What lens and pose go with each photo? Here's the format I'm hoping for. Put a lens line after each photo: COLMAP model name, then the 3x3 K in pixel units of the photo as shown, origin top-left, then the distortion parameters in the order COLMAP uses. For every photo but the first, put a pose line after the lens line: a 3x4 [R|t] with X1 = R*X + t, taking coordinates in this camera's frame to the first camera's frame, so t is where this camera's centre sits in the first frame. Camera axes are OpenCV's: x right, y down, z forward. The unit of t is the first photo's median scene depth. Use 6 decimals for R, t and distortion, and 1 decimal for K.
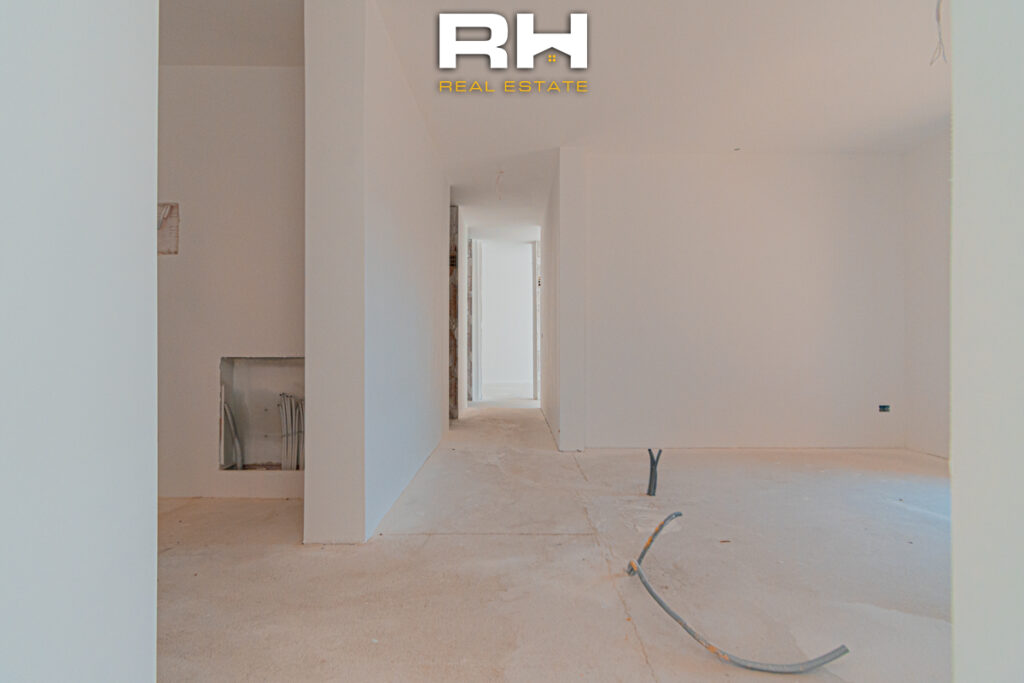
lens RADIAL K [[461.2, 0, 502.2], [0, 461.2, 343.5], [0, 0, 1]] dist [-0.007583, -0.000258]
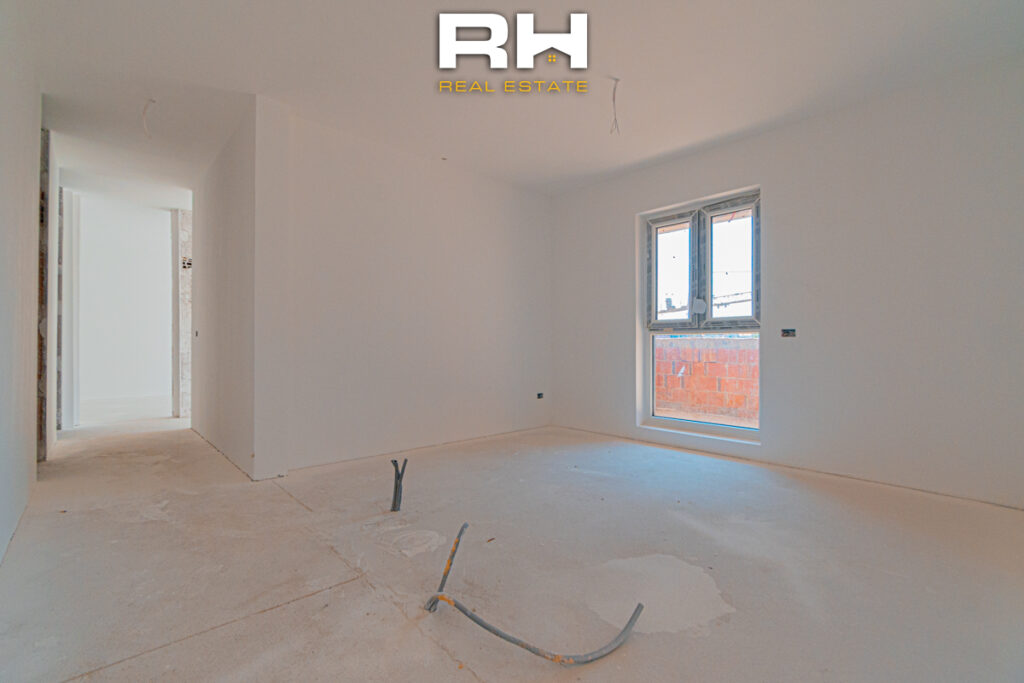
lens RADIAL K [[461.2, 0, 502.2], [0, 461.2, 343.5], [0, 0, 1]] dist [-0.007583, -0.000258]
pose [[0.721360, 0.001555, 0.692558, -0.156106], [-0.001011, 0.999999, -0.001192, -0.000649], [-0.692559, 0.000160, 0.721361, 0.194860]]
